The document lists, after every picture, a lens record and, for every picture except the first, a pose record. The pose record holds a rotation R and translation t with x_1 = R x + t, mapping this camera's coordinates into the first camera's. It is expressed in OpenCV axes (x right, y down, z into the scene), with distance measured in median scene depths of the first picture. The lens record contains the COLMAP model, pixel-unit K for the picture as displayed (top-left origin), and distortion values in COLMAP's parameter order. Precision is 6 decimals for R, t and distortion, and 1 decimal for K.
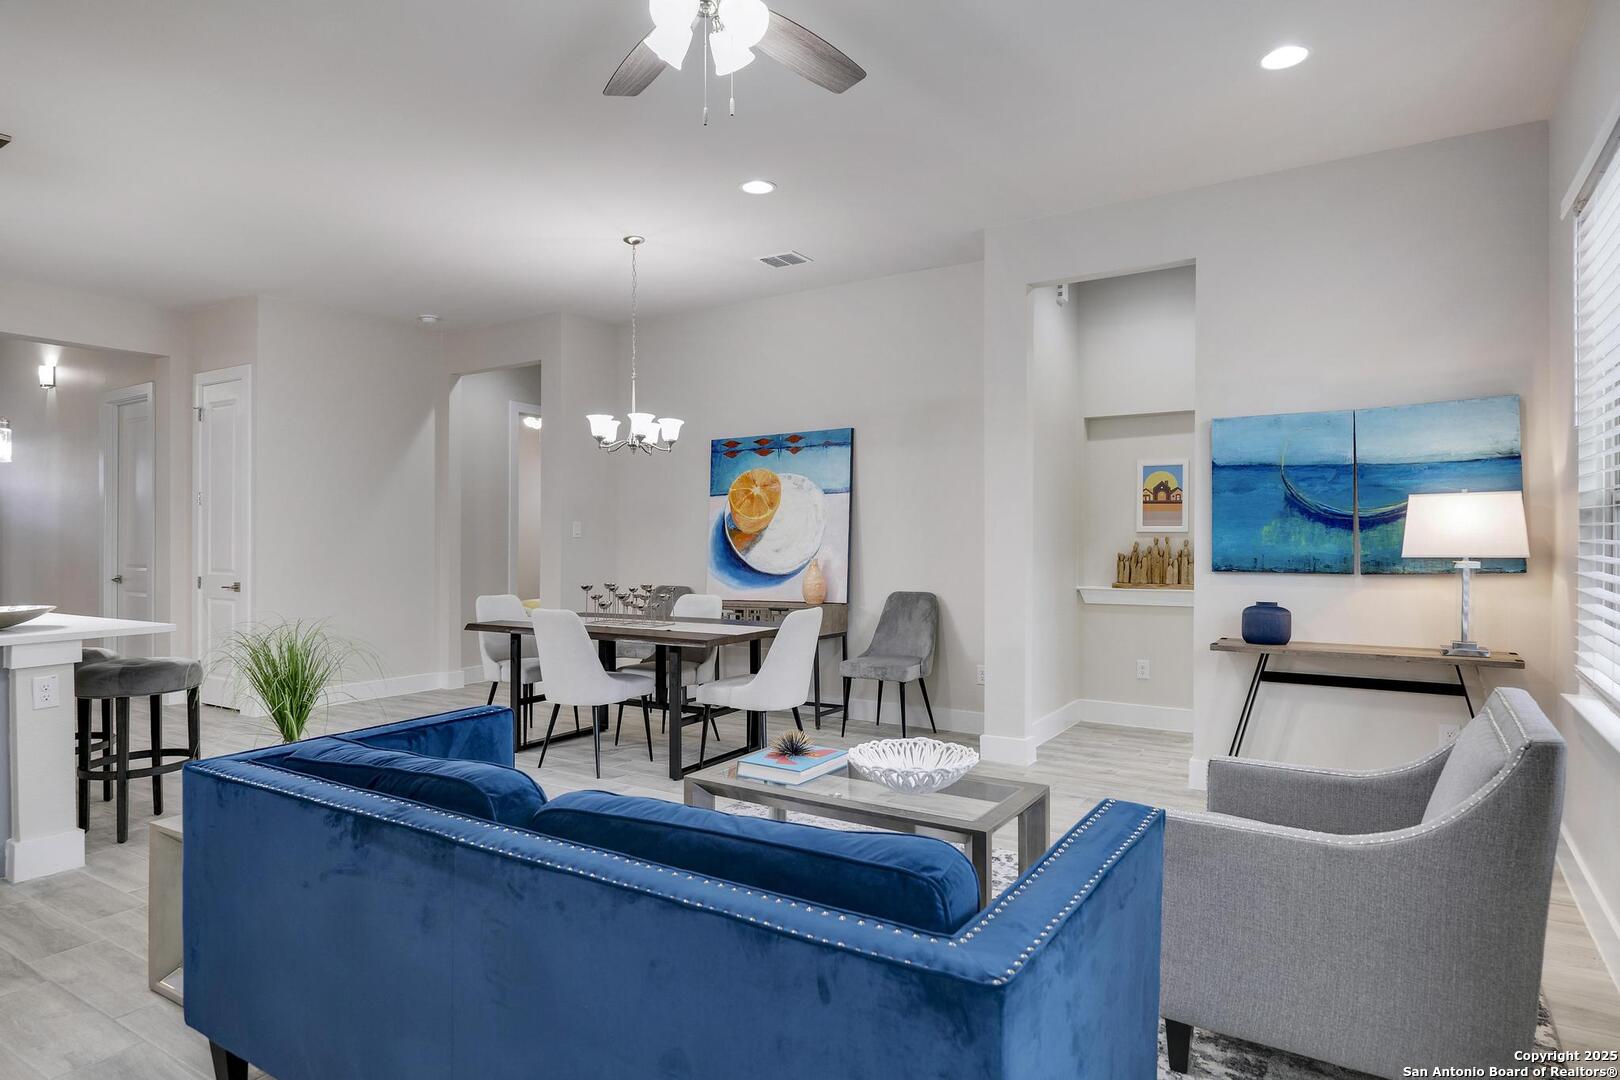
lens RADIAL K [[927.9, 0, 810.0], [0, 927.9, 540.0], [0, 0, 1]] dist [0.001156, -0.000069]
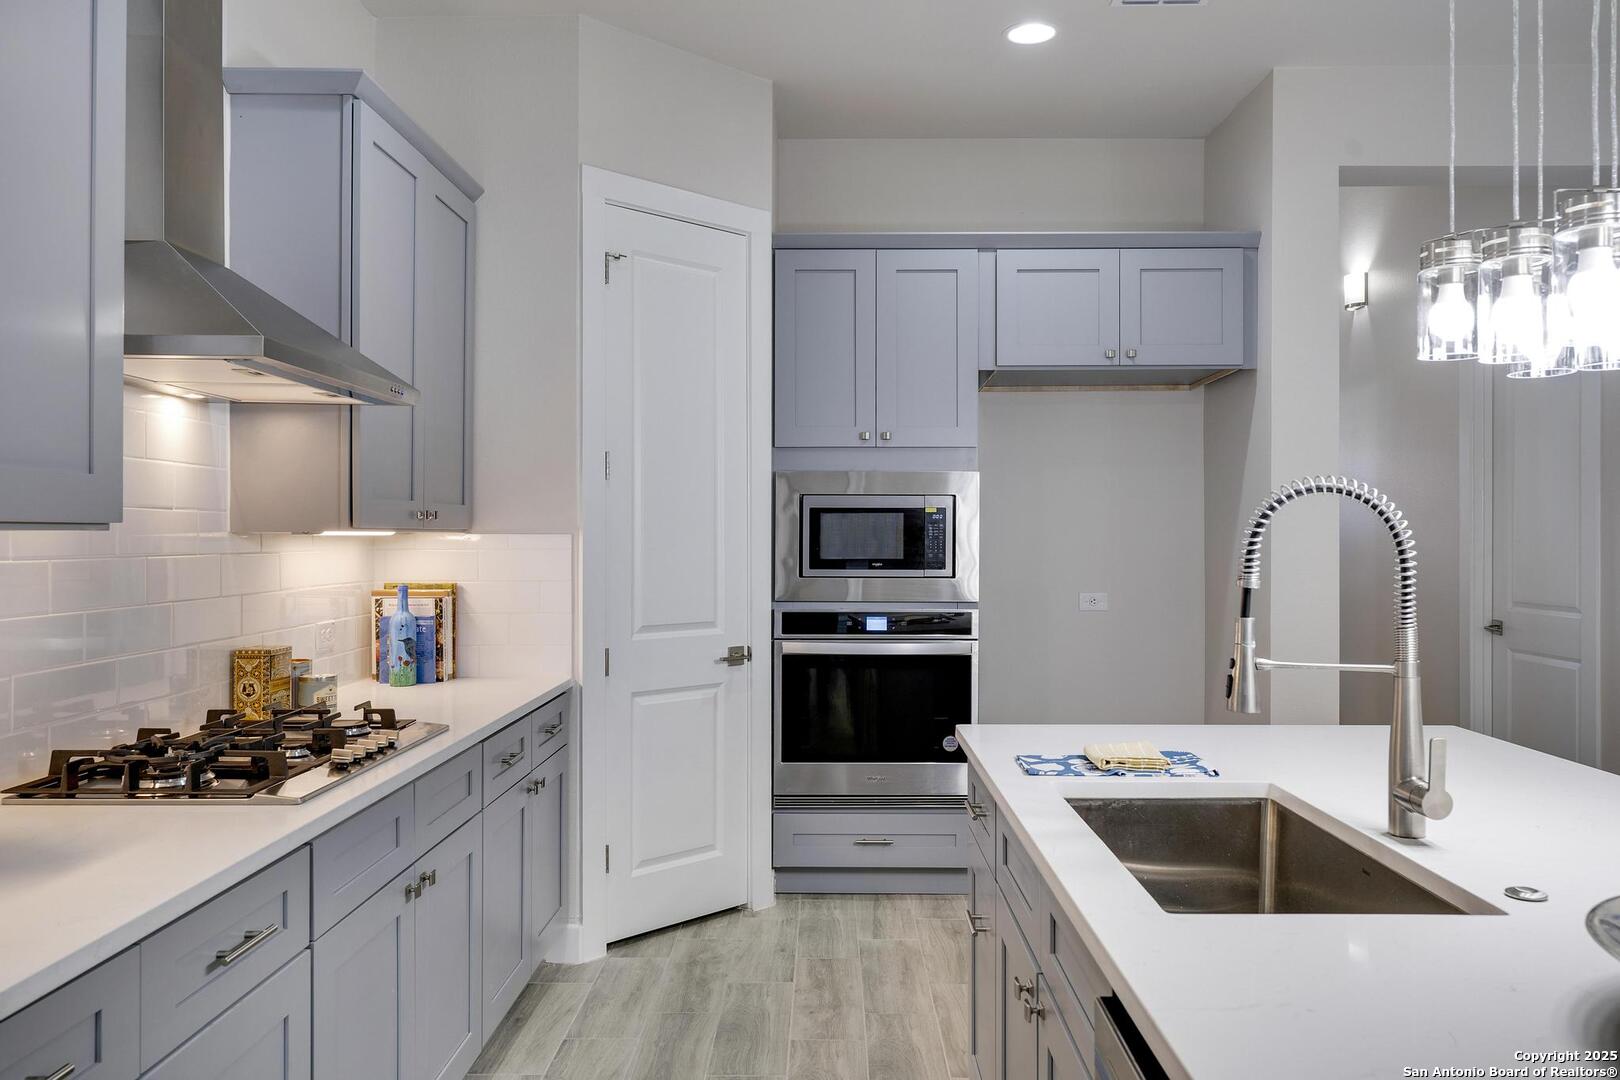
lens RADIAL K [[1190.0, 0, 847.6], [0, 1190.0, 520.9], [0, 0, 1]] dist [0.004728, 0.001274]
pose [[0.550963, -0.006771, -0.834502, -0.449749], [-0.007383, 0.999888, -0.012988, -0.010794], [0.834497, 0.013317, 0.550852, 0.358137]]
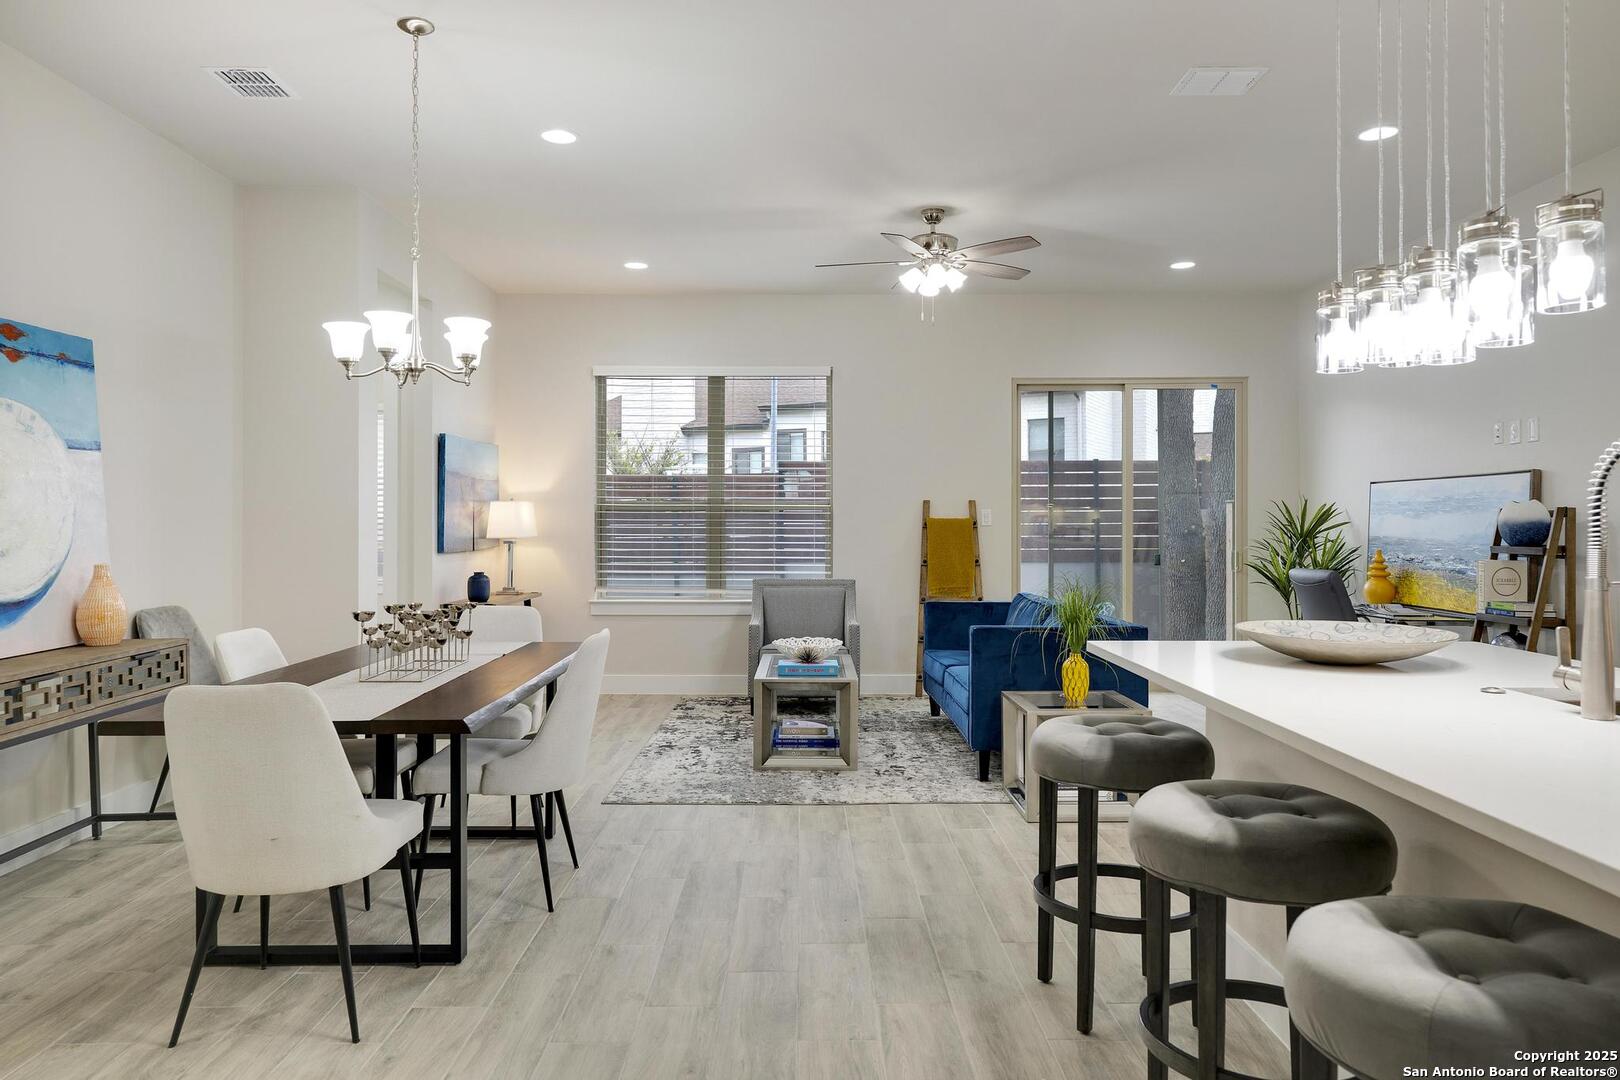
lens RADIAL K [[1079.1, 0, 792.5], [0, 1079.1, 511.0], [0, 0, 1]] dist [-0.011418, 0.002866]
pose [[-0.534905, 0.015151, 0.844776, -0.740574], [0.008828, 0.999885, -0.012343, -0.000499], [-0.844866, 0.000855, -0.534977, 0.955064]]
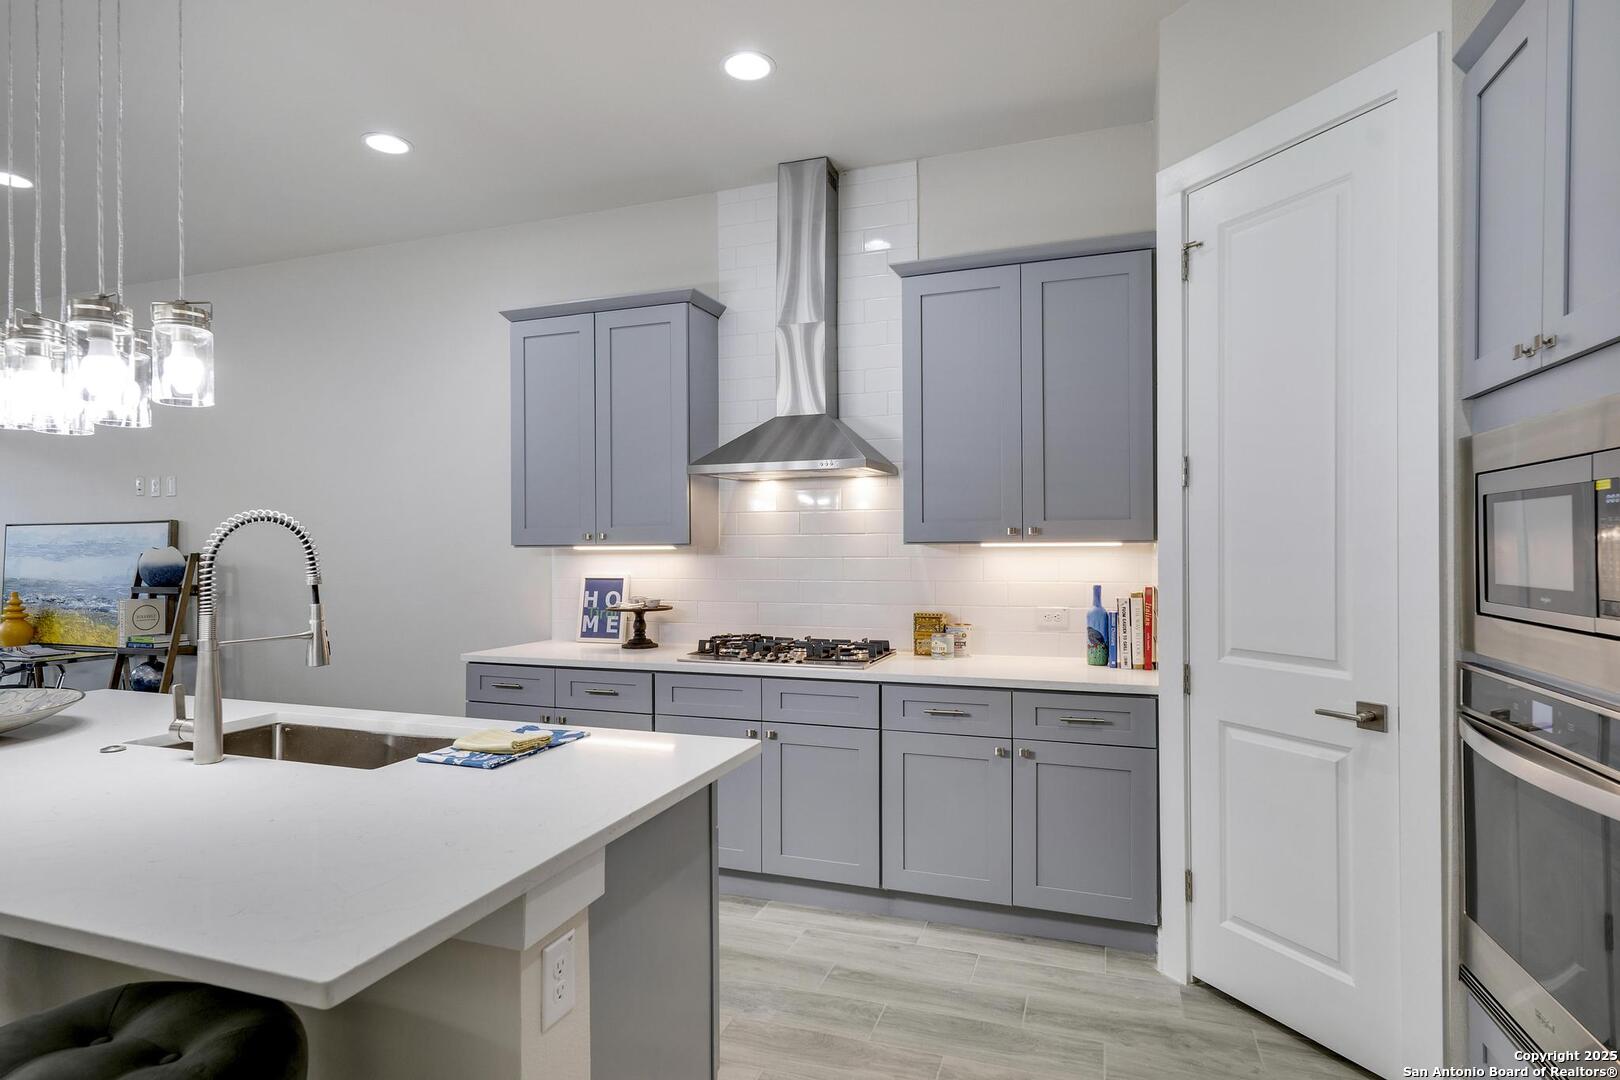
lens RADIAL K [[856.7, 0, 805.0], [0, 856.7, 551.5], [0, 0, 1]] dist [-0.000094, 0.001727]
pose [[-0.974415, 0.008847, -0.224581, -0.733103], [0.006908, 0.999932, 0.009420, -0.012470], [0.224649, 0.007628, -0.974410, 0.918261]]
